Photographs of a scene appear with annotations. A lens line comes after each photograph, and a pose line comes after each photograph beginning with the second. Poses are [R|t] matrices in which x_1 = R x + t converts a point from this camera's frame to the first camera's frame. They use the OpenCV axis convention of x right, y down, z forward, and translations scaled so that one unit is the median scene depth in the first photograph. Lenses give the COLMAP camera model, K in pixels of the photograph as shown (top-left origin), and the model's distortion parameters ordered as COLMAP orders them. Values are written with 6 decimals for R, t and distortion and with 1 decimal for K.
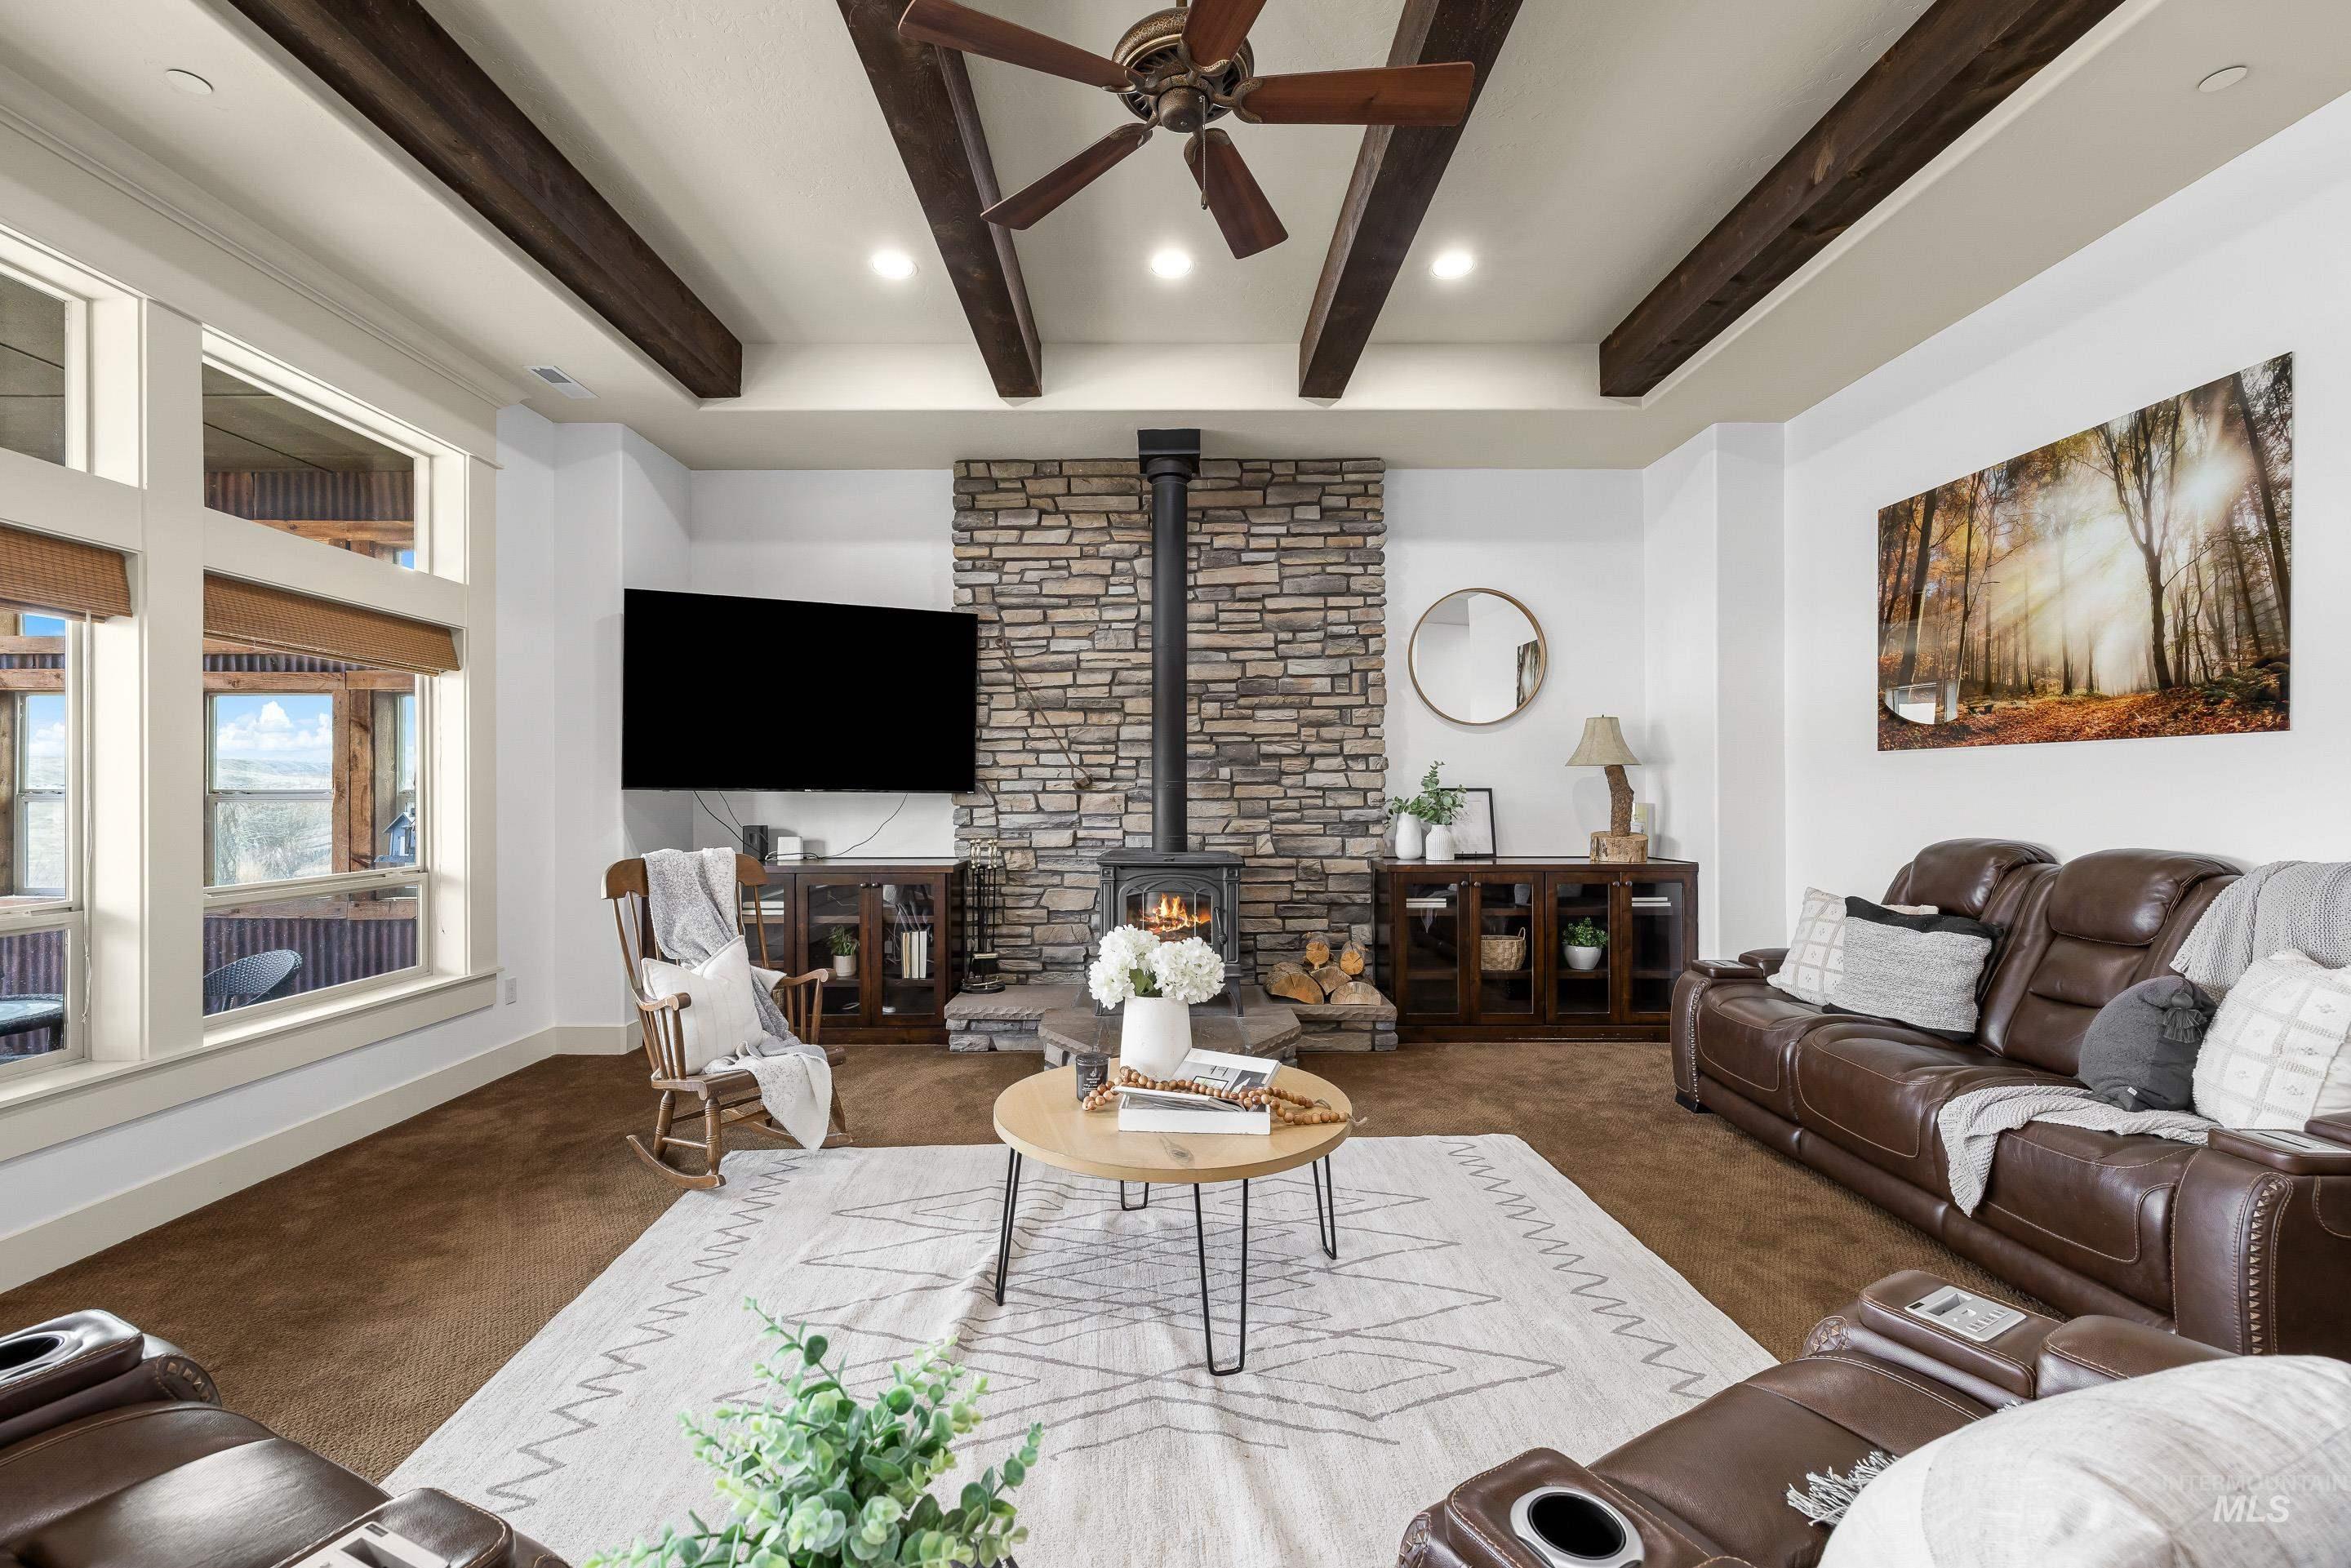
lens RADIAL K [[985.9, 0, 1172.9], [0, 985.9, 790.1], [0, 0, 1]] dist [0.001756, 0.000515]
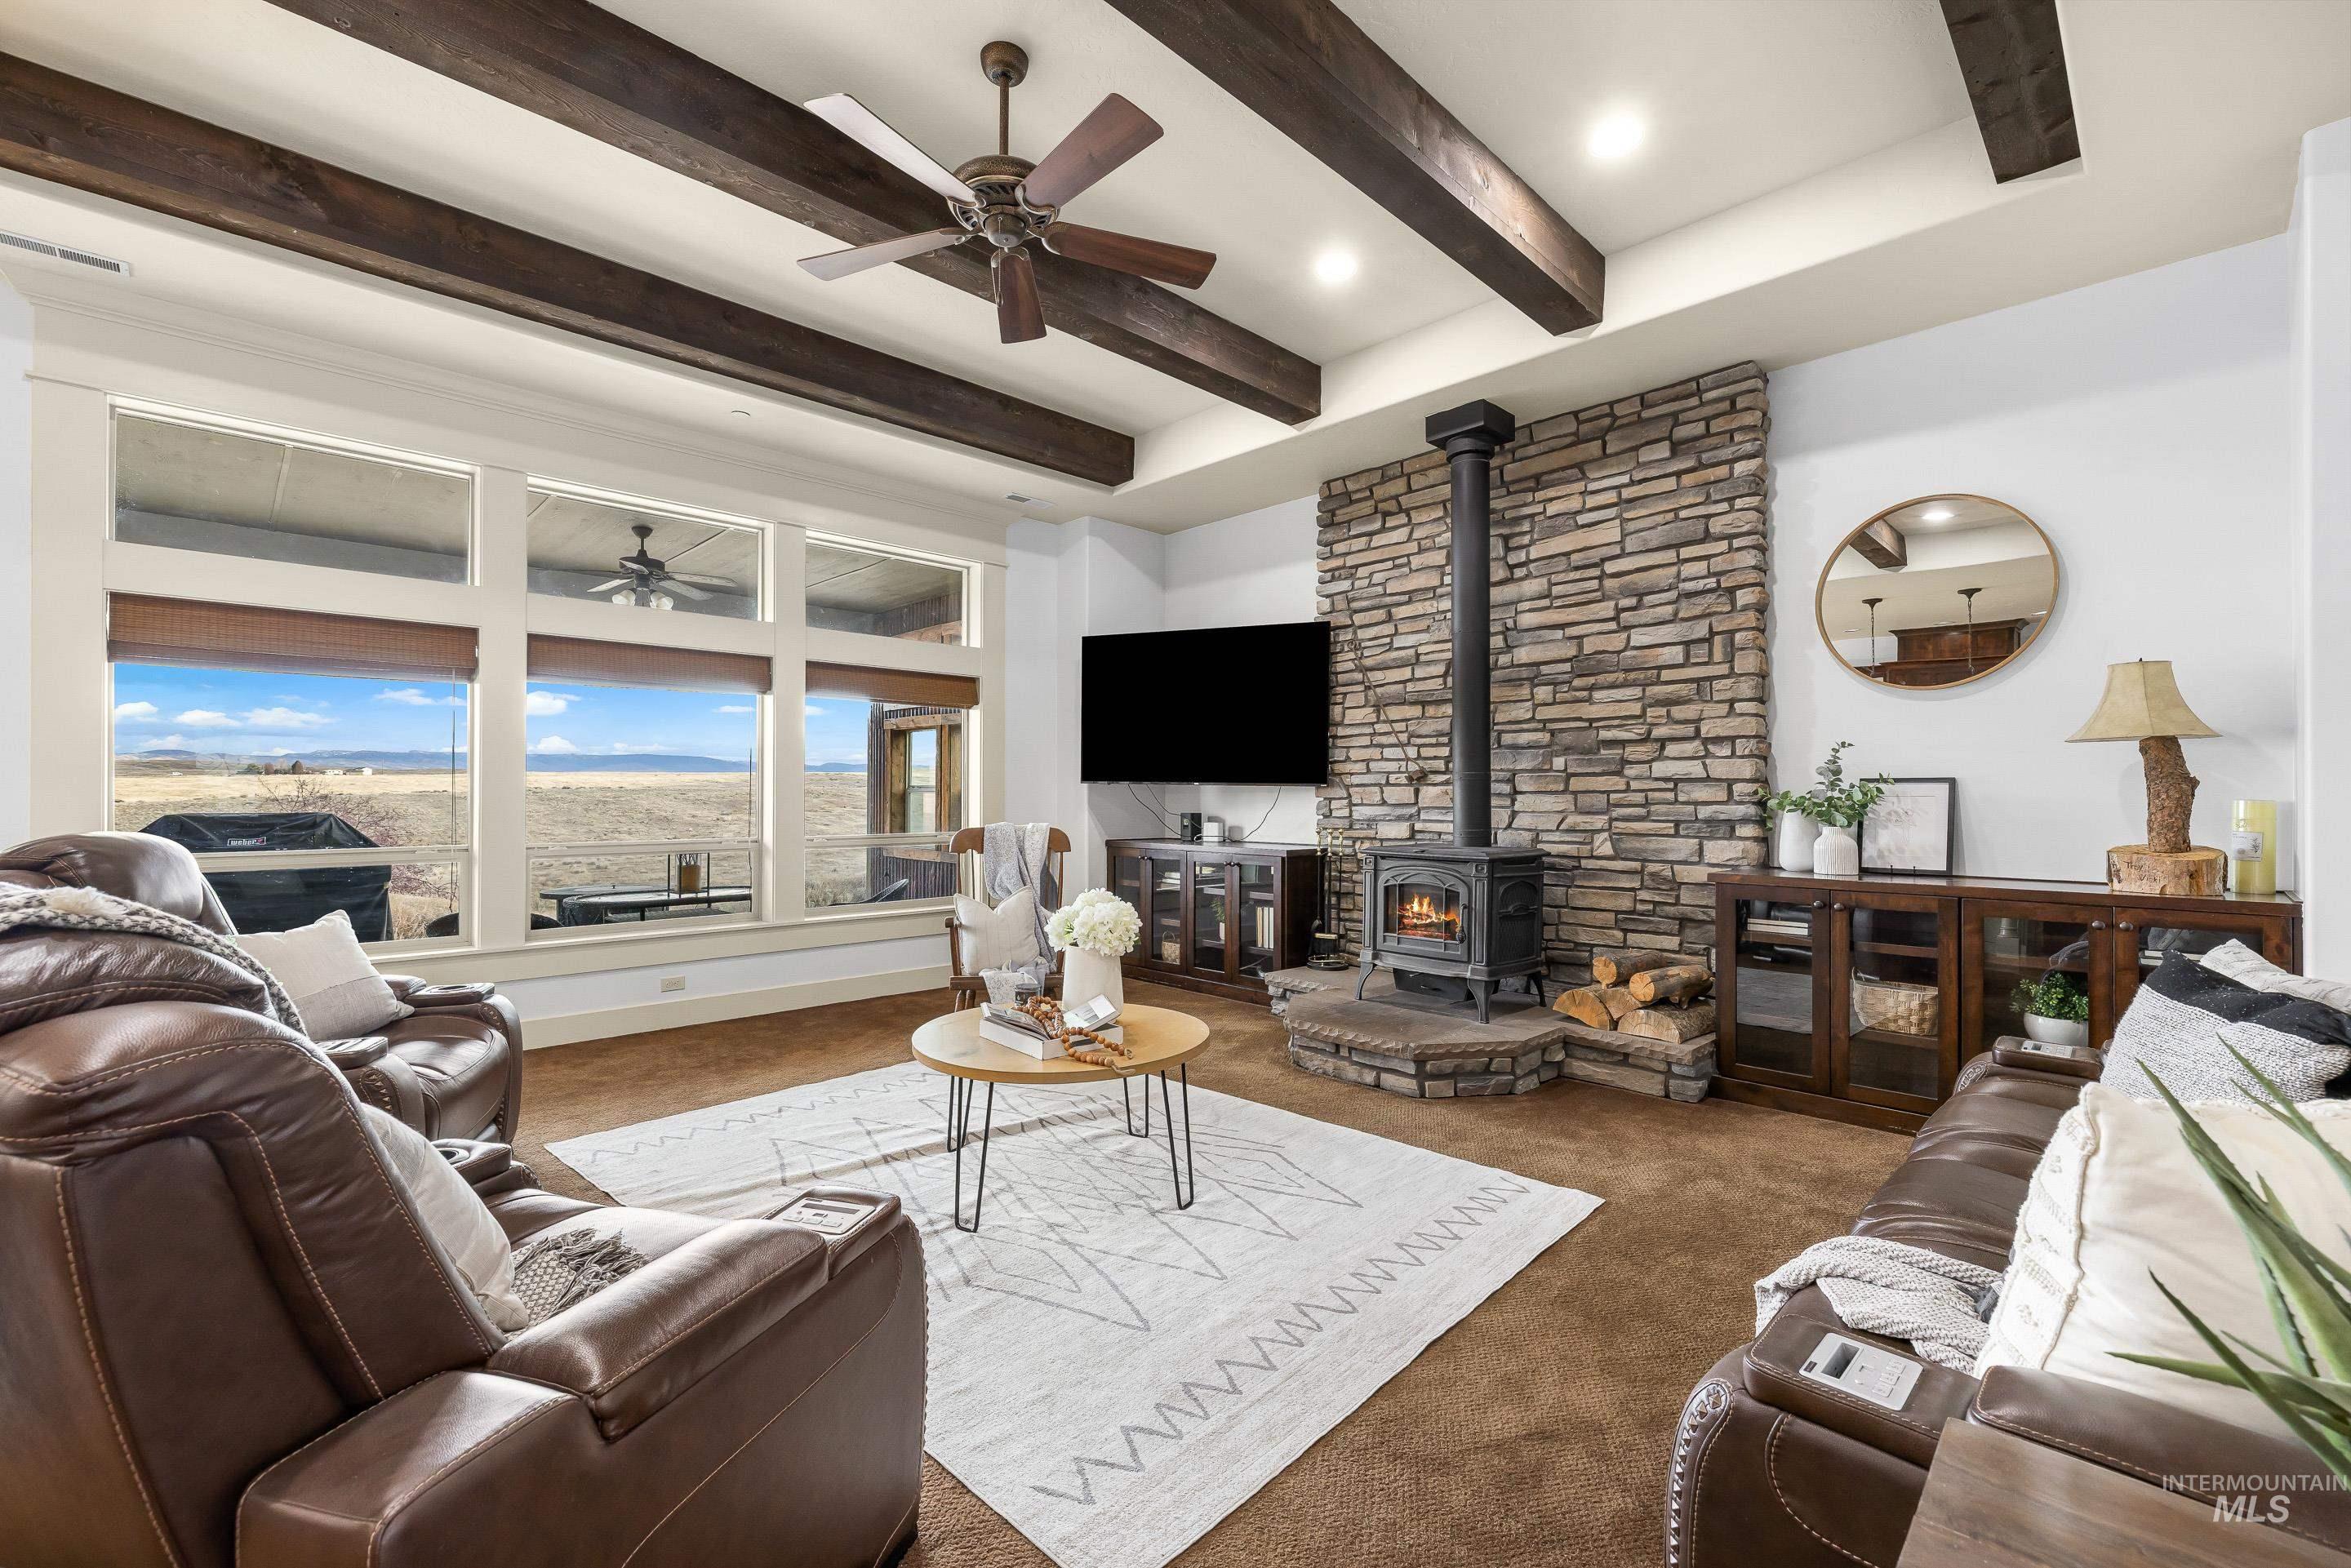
lens RADIAL K [[985.9, 0, 1172.9], [0, 985.9, 790.1], [0, 0, 1]] dist [0.001756, 0.000515]
pose [[0.698457, 0.000041, -0.715652, 0.451976], [-0.002476, 0.999994, -0.002358, 0.010258], [0.715648, 0.003419, 0.698453, 0.117846]]
